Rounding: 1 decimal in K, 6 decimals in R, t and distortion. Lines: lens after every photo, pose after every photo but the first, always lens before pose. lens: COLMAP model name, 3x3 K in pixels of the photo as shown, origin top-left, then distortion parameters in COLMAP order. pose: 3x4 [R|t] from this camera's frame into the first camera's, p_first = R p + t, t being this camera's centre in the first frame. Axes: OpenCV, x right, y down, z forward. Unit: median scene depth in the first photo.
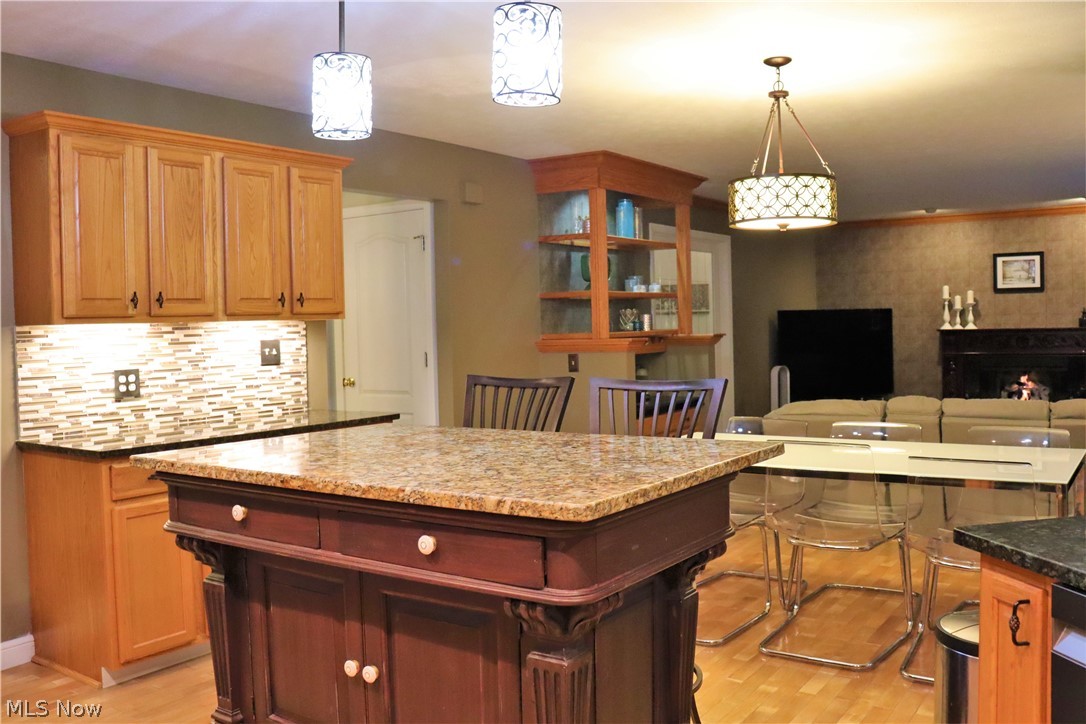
lens RADIAL K [[908.2, 0, 567.7], [0, 908.2, 359.2], [0, 0, 1]] dist [-0.130193, 0.004596]
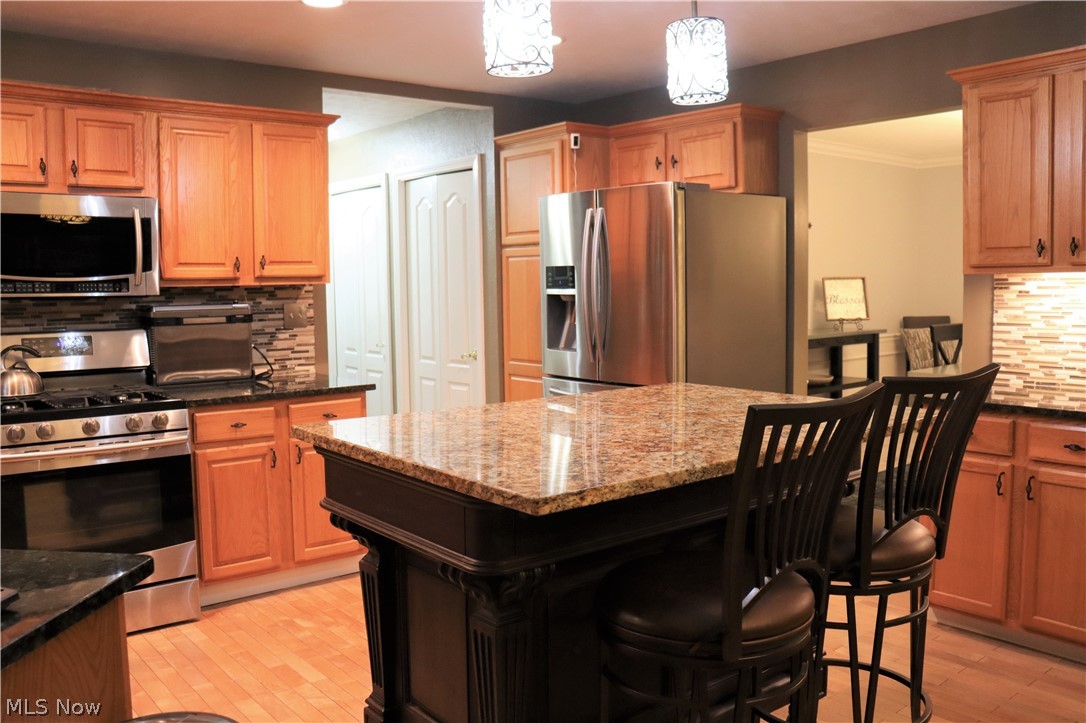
lens RADIAL K [[908.2, 0, 567.7], [0, 908.2, 358.7], [0, 0, 1]] dist [-0.130193, 0.004596]
pose [[-0.293346, 0.099540, -0.950810, 0.540695], [-0.017143, 0.993857, 0.109336, -0.042992], [0.955853, 0.048373, -0.289837, 0.807786]]
